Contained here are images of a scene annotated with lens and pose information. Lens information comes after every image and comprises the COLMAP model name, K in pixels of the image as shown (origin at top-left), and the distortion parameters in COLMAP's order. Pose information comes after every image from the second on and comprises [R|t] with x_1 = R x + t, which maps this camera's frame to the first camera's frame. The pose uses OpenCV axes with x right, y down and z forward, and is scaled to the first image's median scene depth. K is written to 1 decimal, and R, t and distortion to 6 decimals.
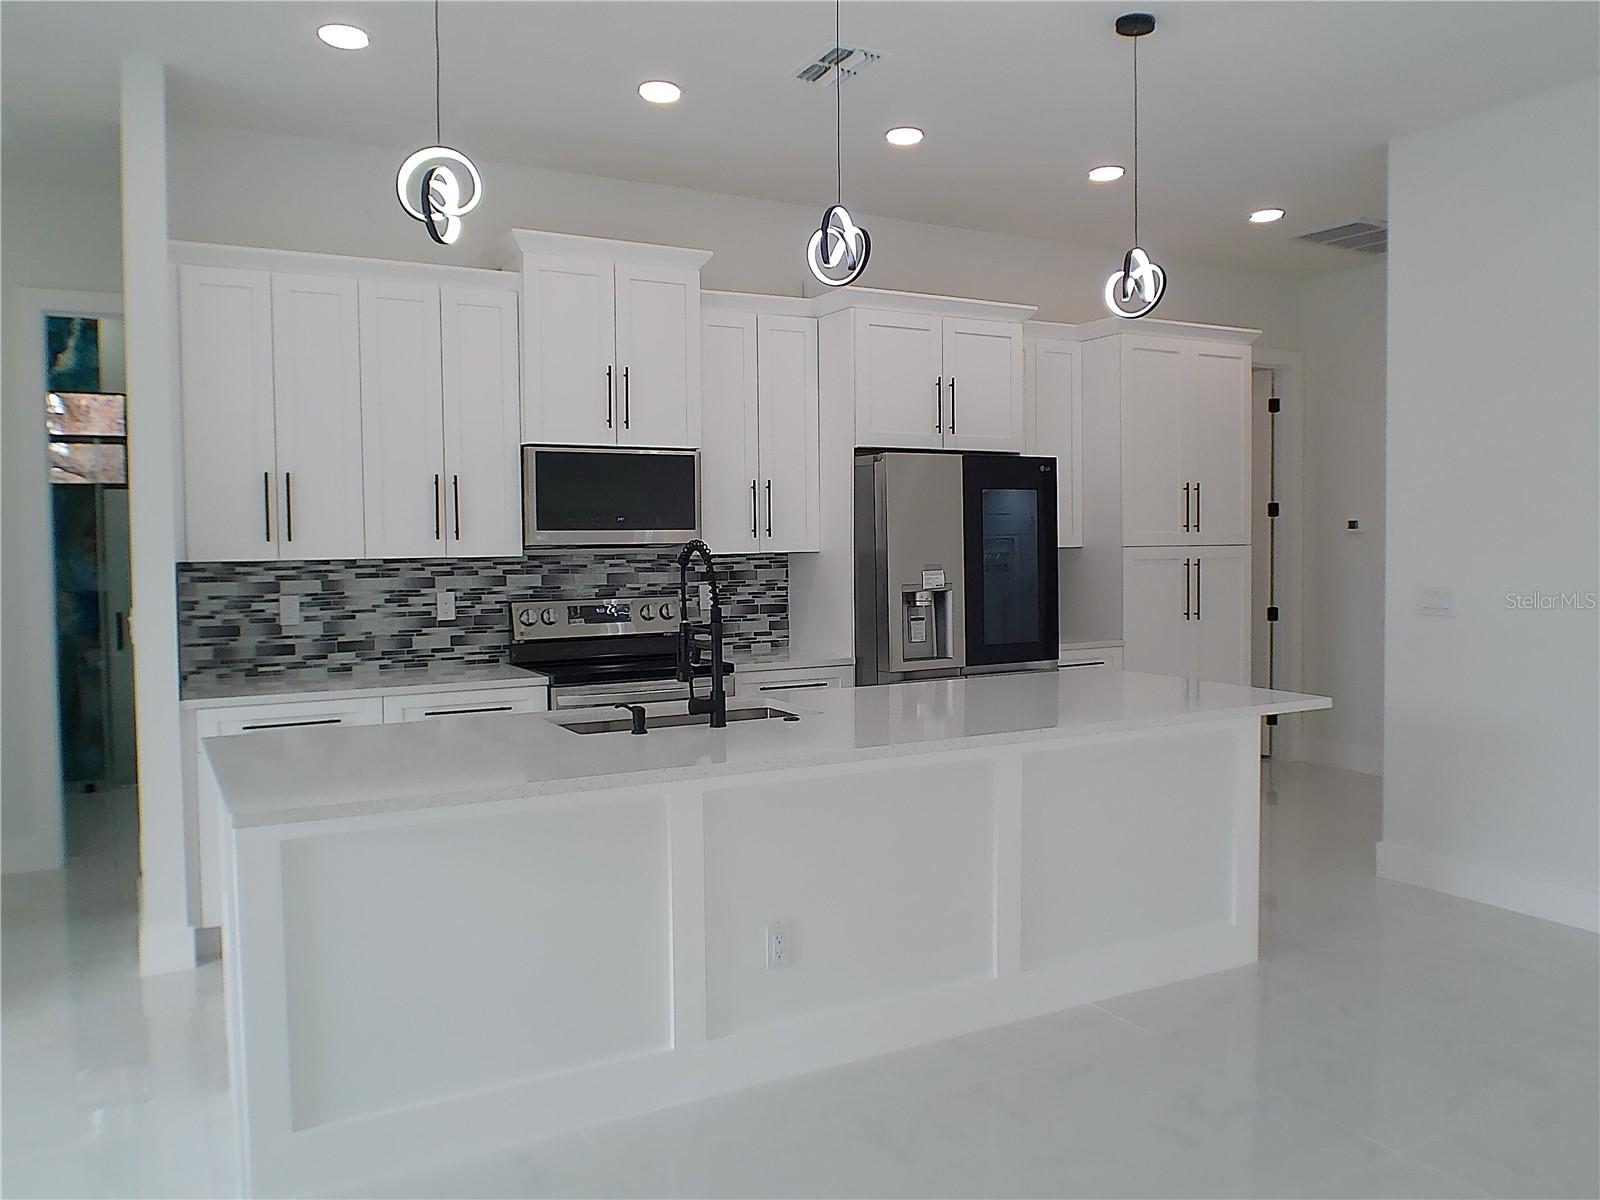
lens RADIAL K [[1270.2, 0, 800.1], [0, 1270.2, 595.8], [0, 0, 1]] dist [0.005308, 0.000971]
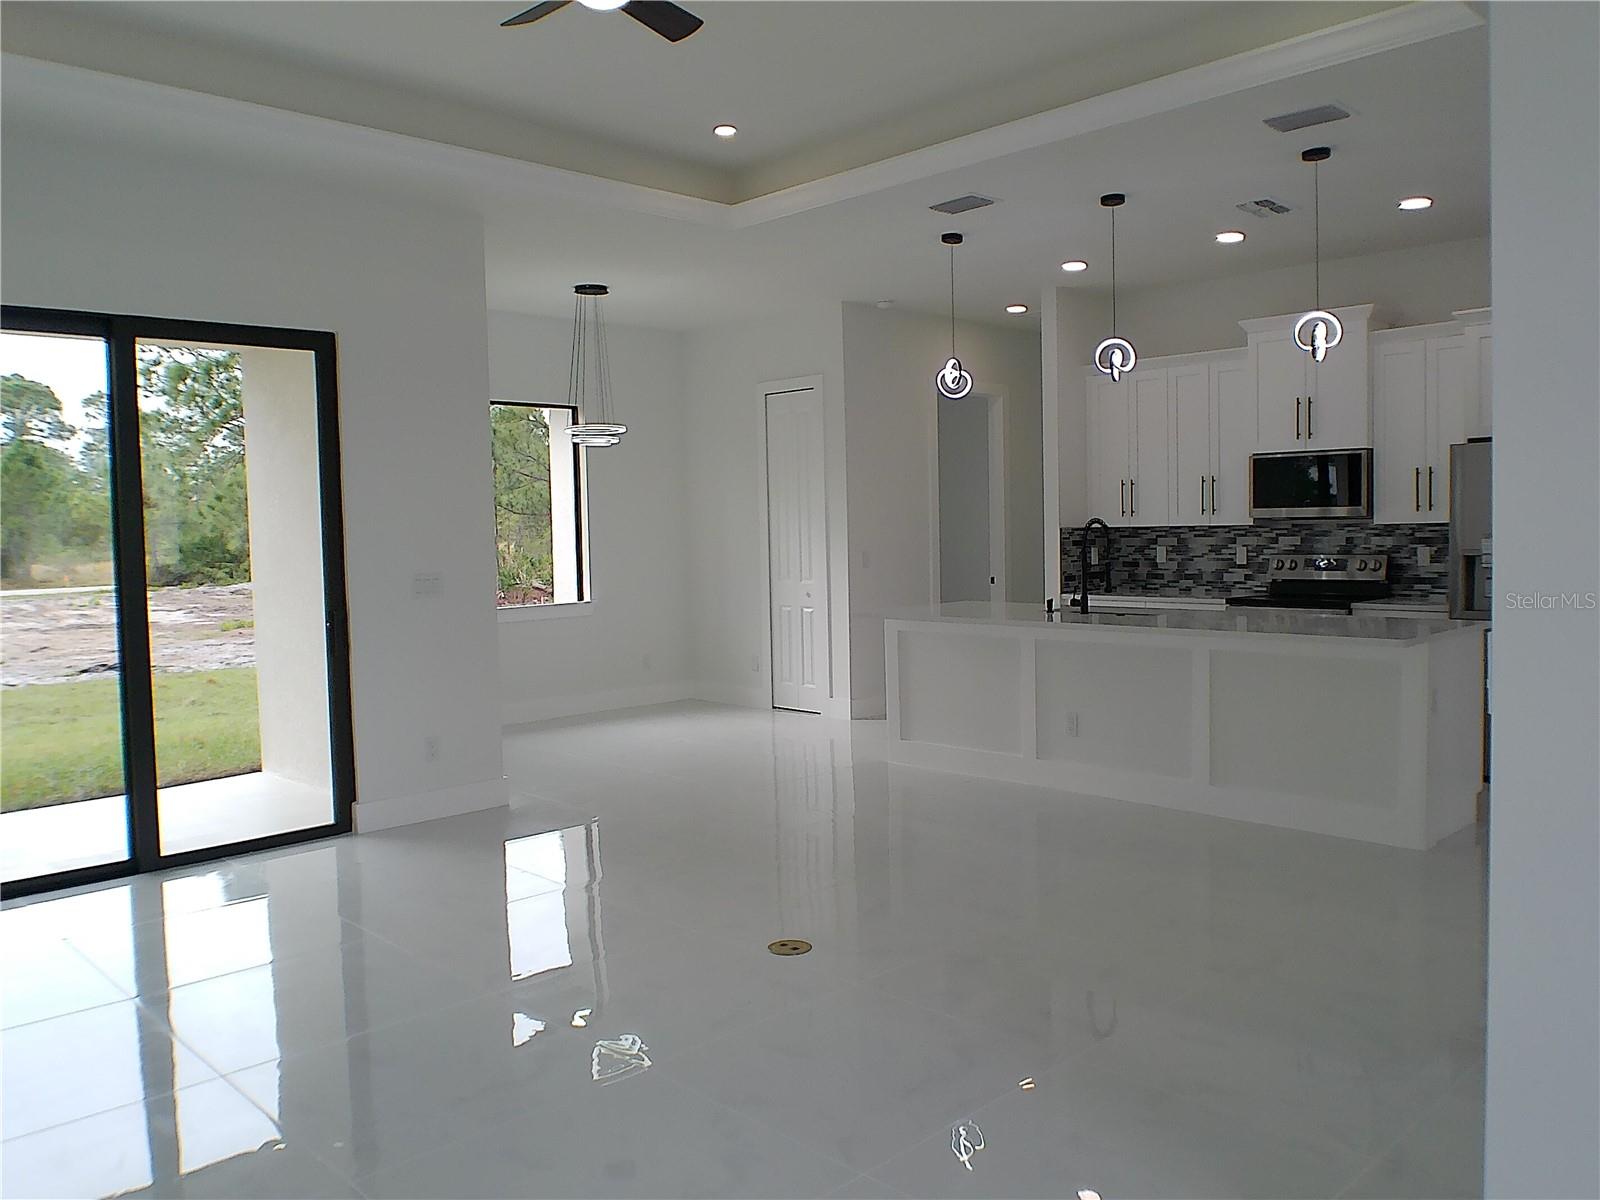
lens RADIAL K [[1281.4, 0, 799.0], [0, 1281.4, 598.4], [0, 0, 1]] dist [0.000091, 0.001192]
pose [[0.230705, 0.061741, -0.971063, 1.213046], [-0.028898, 0.997979, 0.056587, -0.013762], [0.972594, 0.015007, 0.232023, 0.081856]]
